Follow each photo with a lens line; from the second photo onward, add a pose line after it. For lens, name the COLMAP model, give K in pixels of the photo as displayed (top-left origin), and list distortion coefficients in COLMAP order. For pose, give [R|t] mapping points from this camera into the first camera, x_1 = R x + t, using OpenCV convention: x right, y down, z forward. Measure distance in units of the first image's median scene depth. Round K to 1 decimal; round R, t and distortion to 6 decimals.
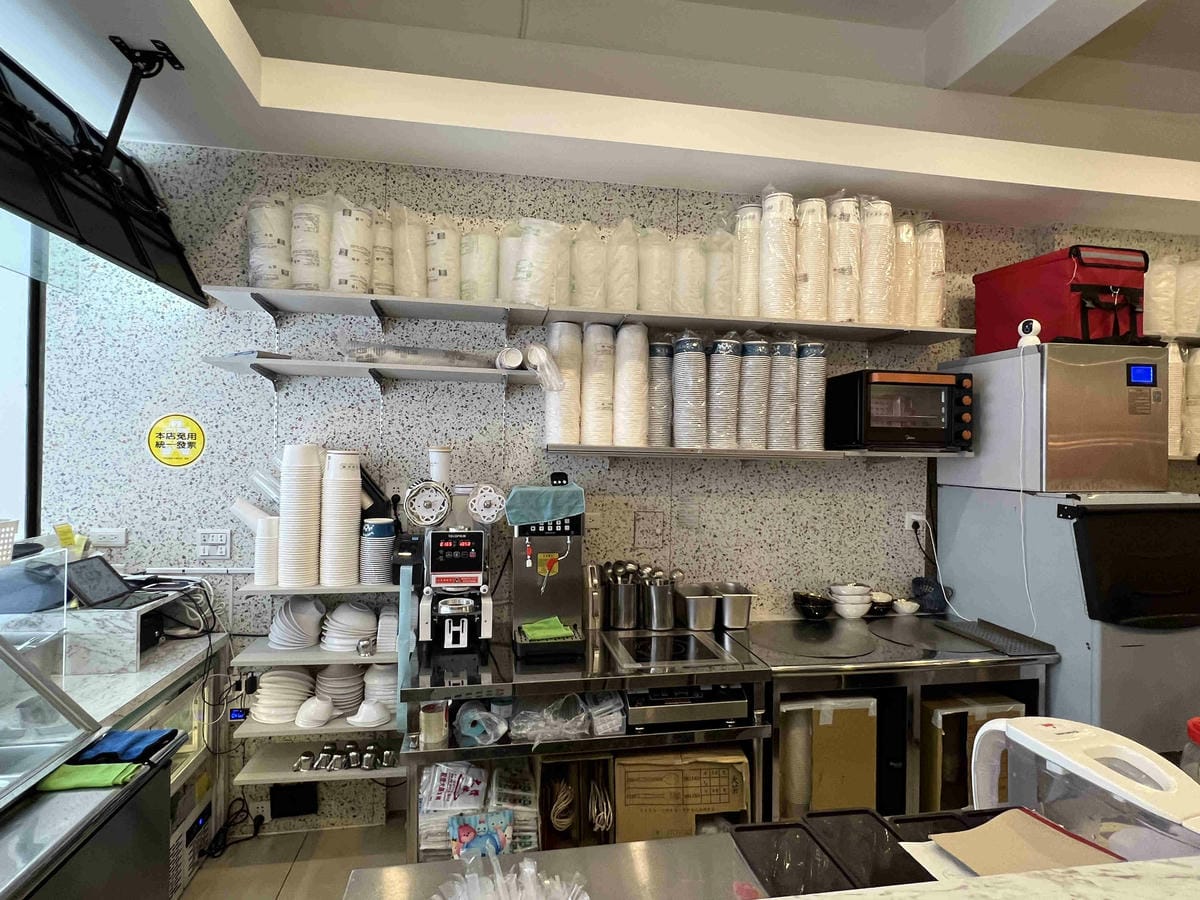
lens RADIAL K [[648.4, 0, 598.6], [0, 648.4, 448.6], [0, 0, 1]] dist [-0.006286, 0.002373]
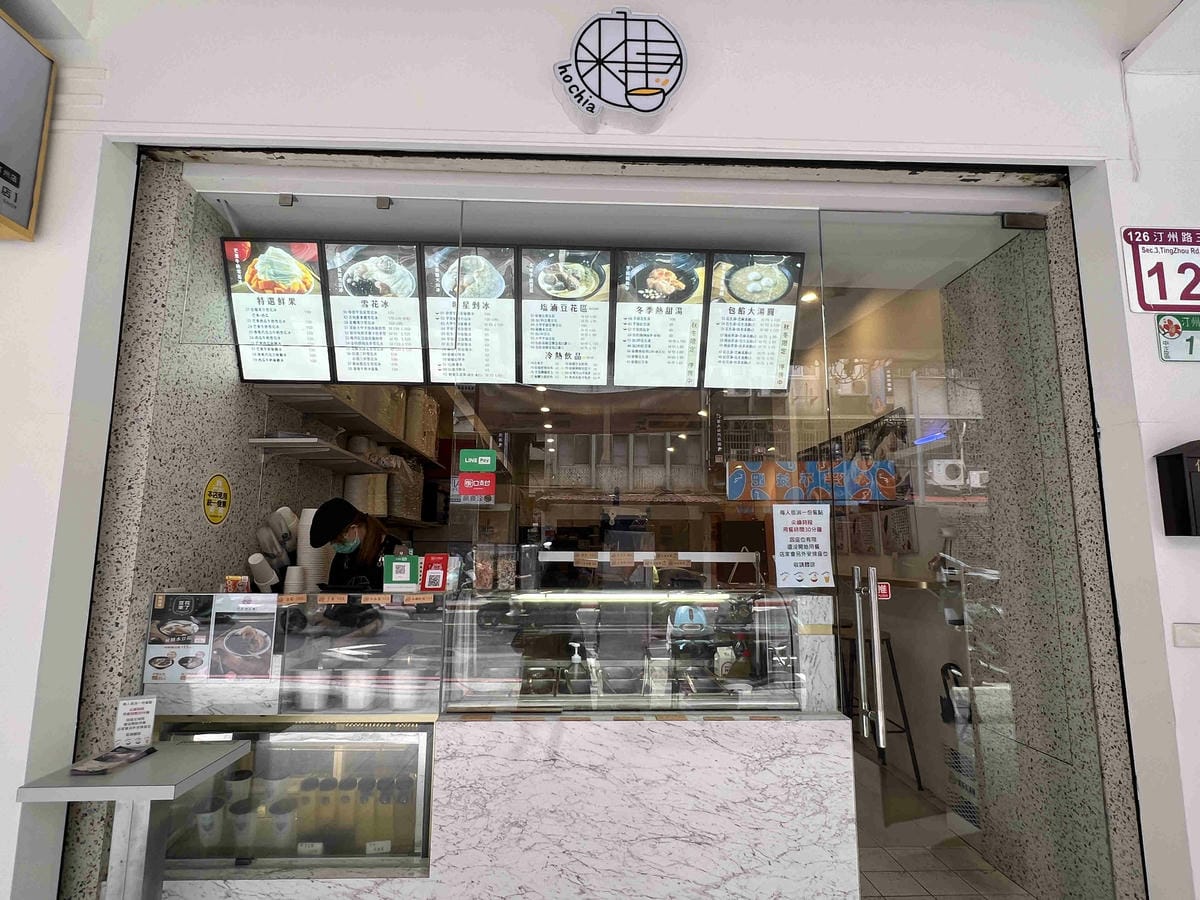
lens RADIAL K [[648.4, 0, 597.1], [0, 648.4, 449.0], [0, 0, 1]] dist [-0.006286, 0.002373]
pose [[0.130656, 0.132330, 0.982557, -1.619237], [-0.006526, 0.991146, -0.132619, 0.041914], [-0.991406, 0.010915, 0.130363, 0.251602]]
